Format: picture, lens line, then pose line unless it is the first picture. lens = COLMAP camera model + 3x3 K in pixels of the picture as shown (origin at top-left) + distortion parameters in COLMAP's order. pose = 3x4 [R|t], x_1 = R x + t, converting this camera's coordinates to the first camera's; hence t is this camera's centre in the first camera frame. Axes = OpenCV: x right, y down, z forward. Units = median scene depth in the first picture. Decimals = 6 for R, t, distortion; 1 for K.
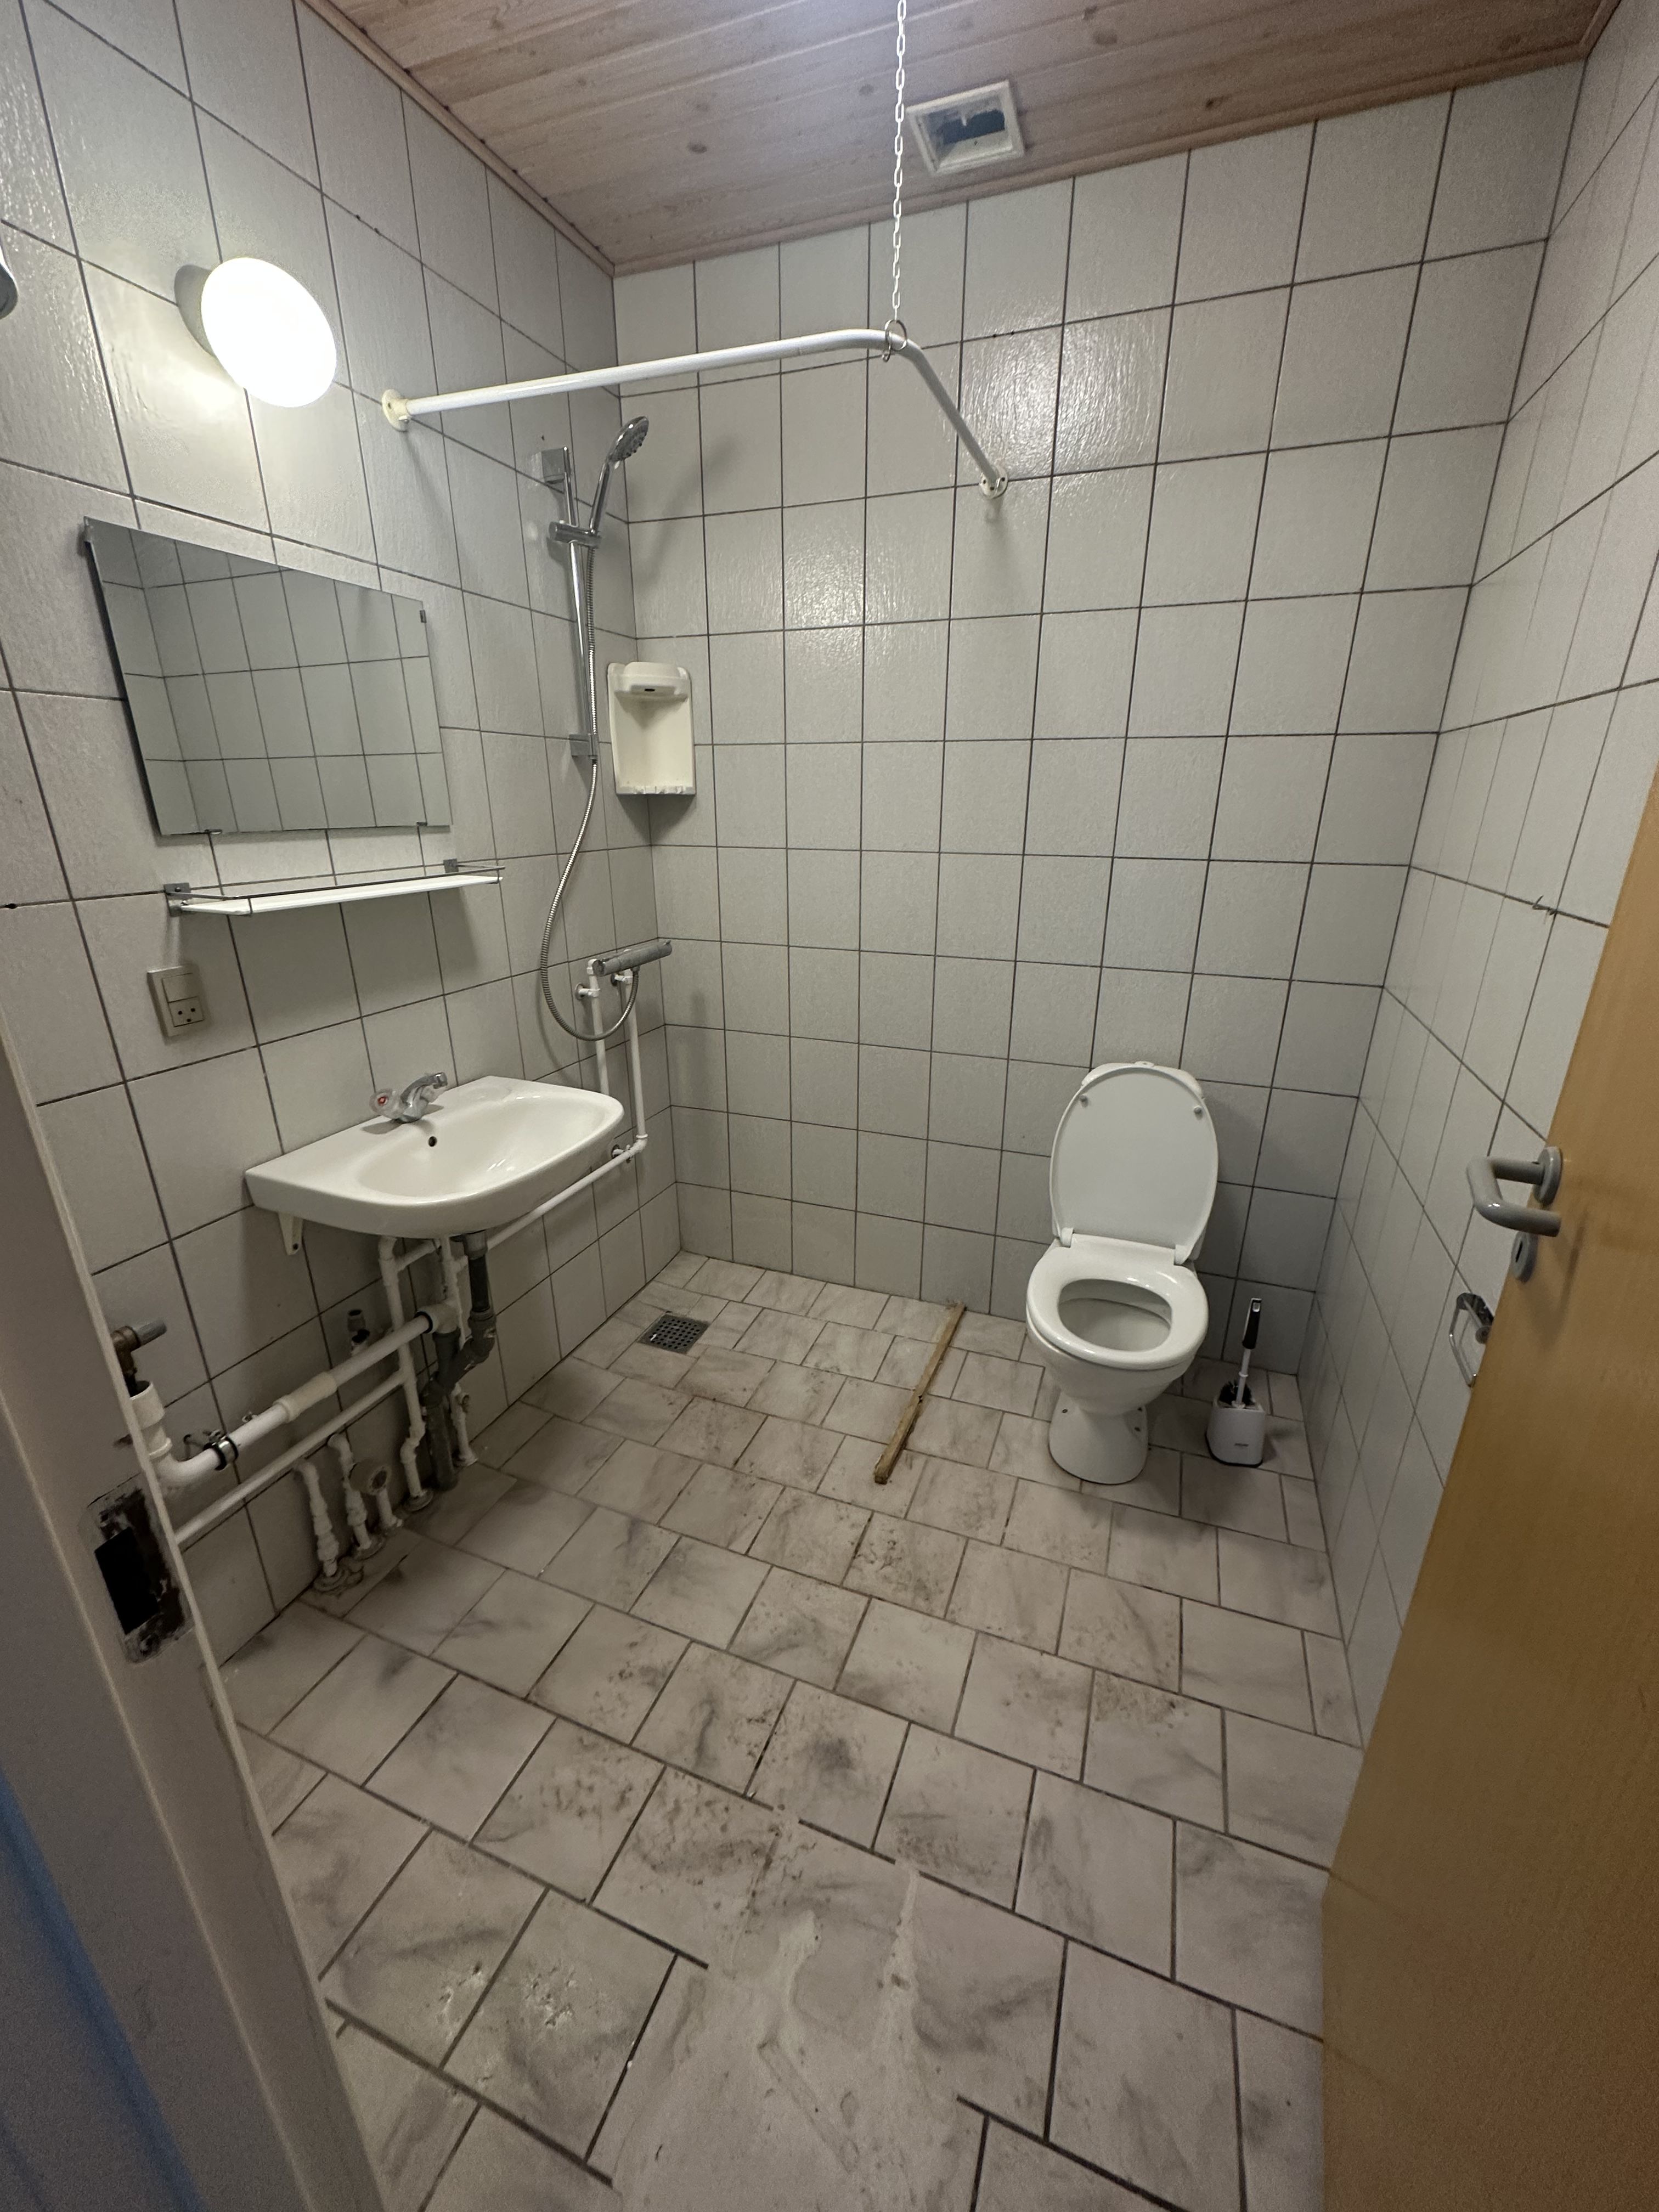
lens RADIAL K [[871.9, 0, 833.8], [0, 871.9, 1105.3], [0, 0, 1]] dist [-0.000889, 0.000801]
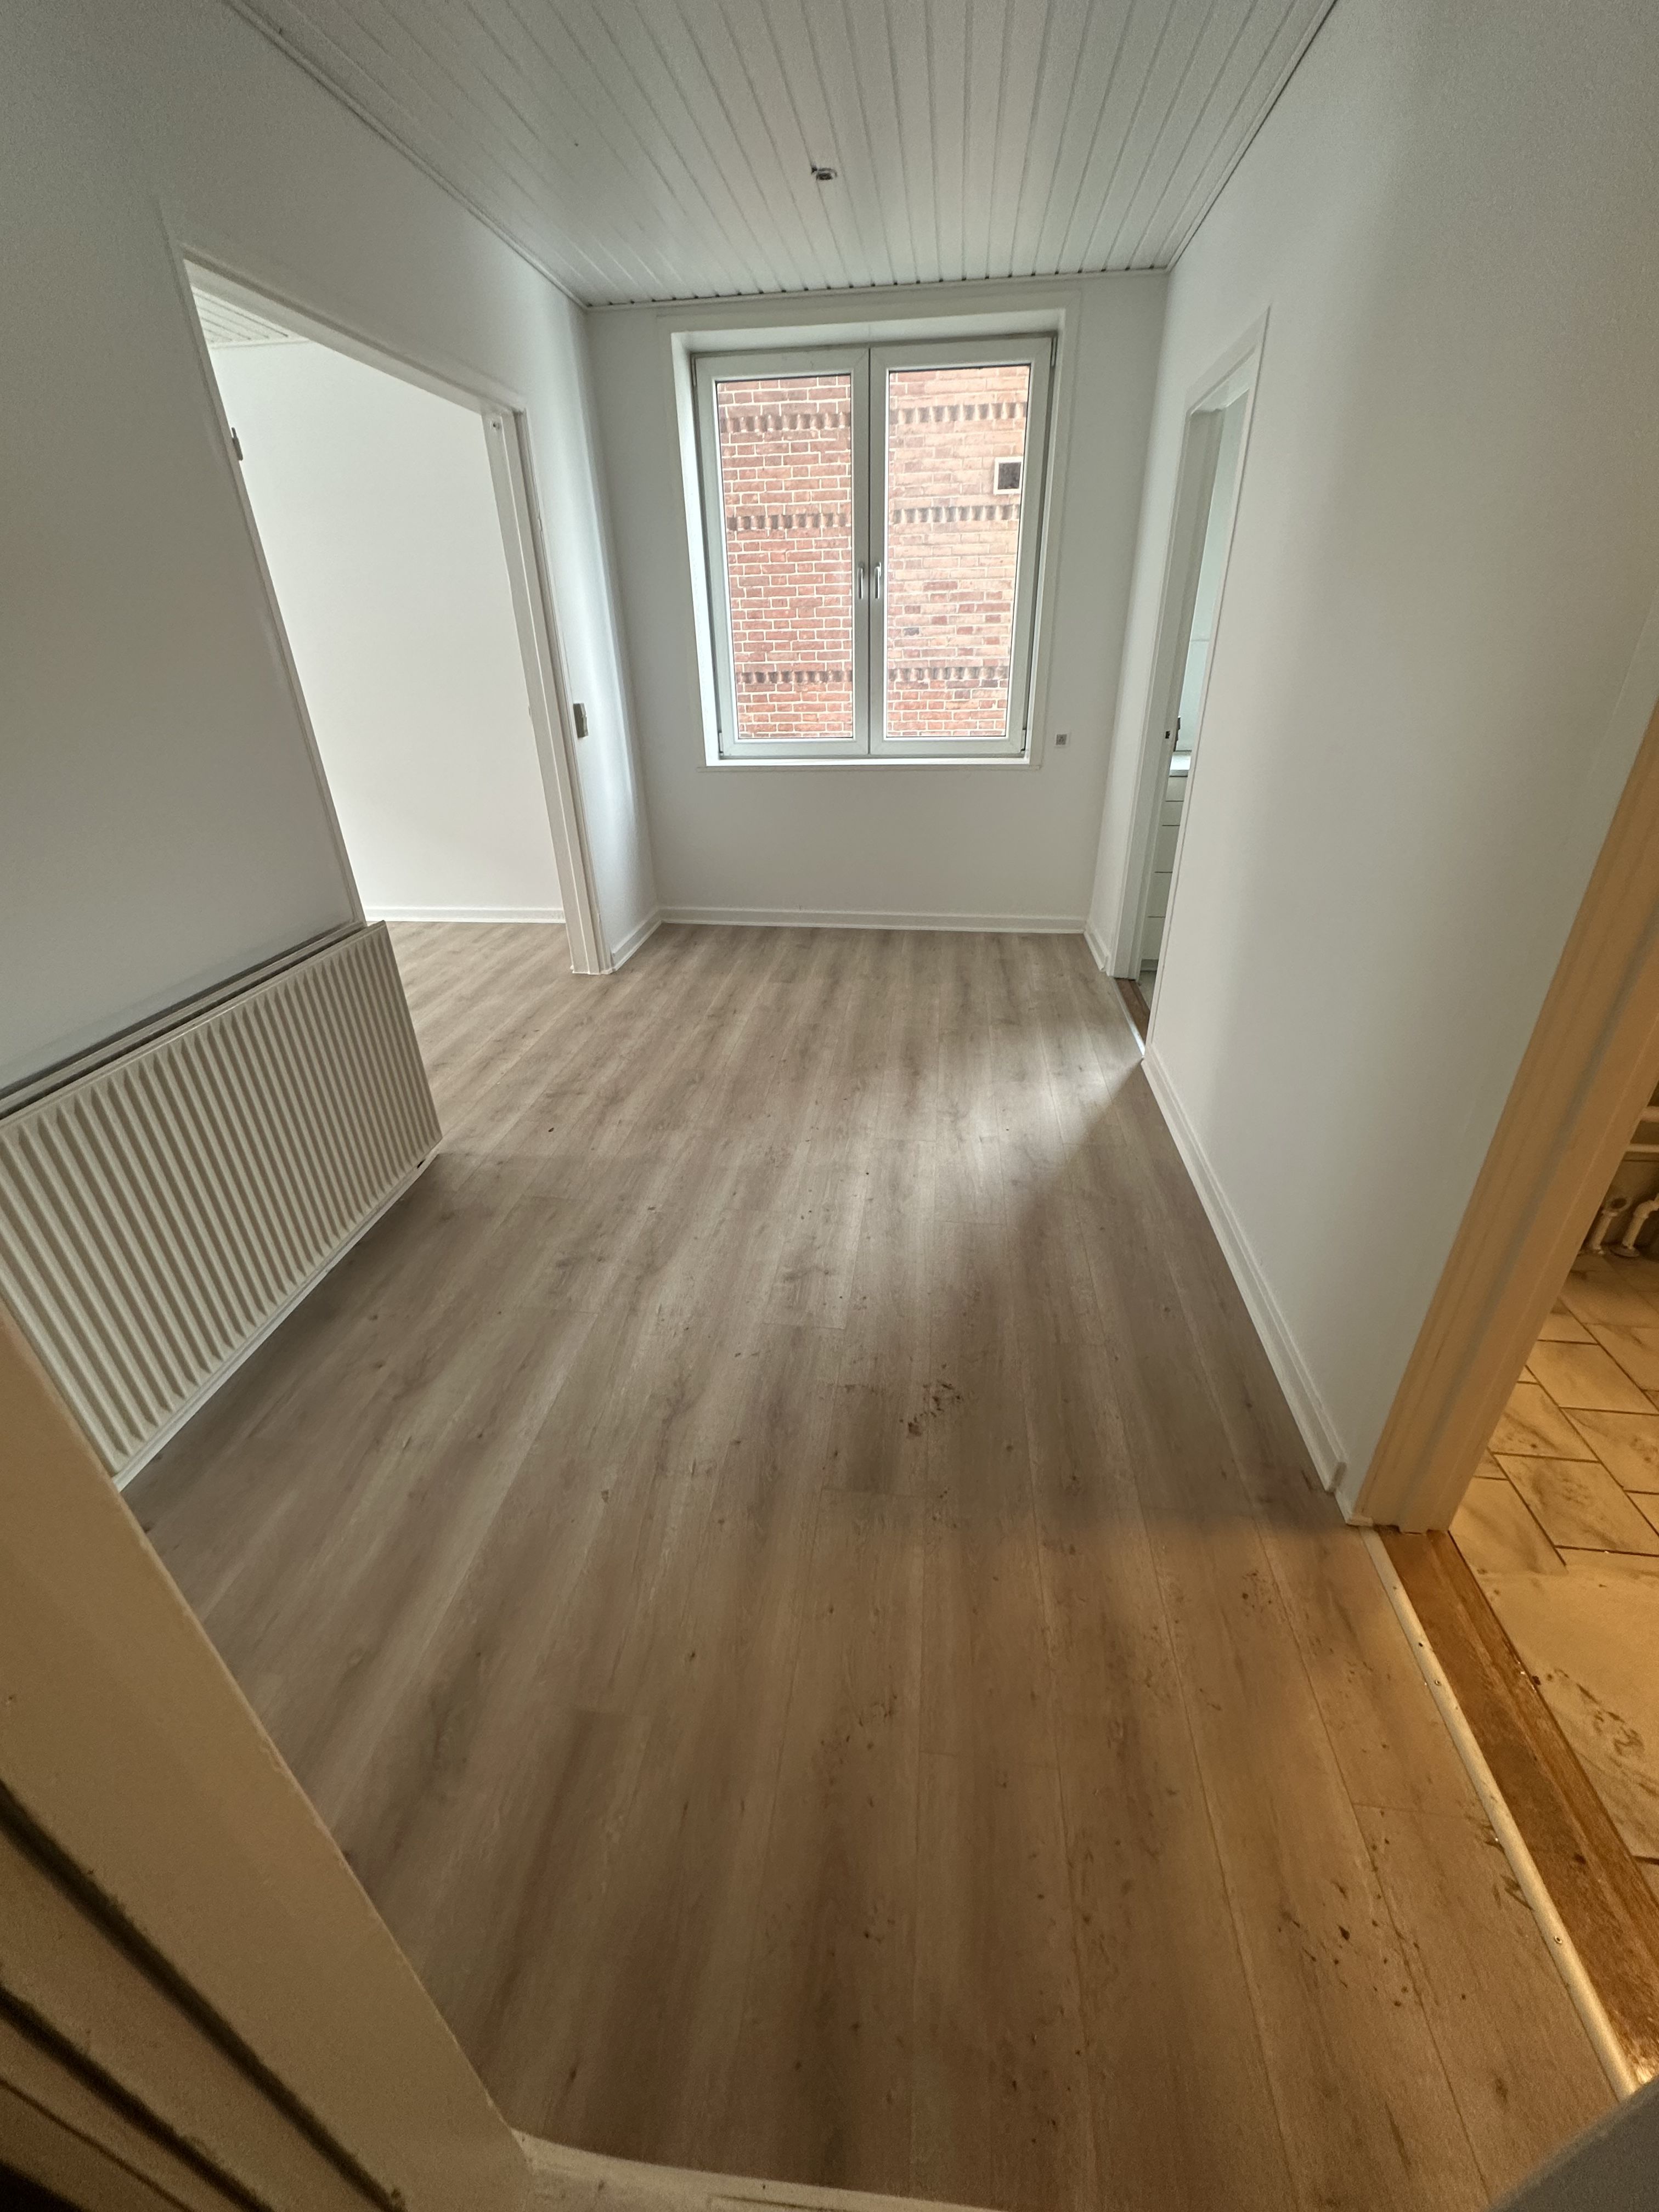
lens RADIAL K [[871.9, 0, 836.8], [0, 871.9, 1109.4], [0, 0, 1]] dist [-0.000889, 0.000801]
pose [[0.245931, 0.453465, -0.856672, 0.240876], [-0.308008, 0.874568, 0.374516, 0.187691], [0.919048, 0.171757, 0.354754, -0.557118]]
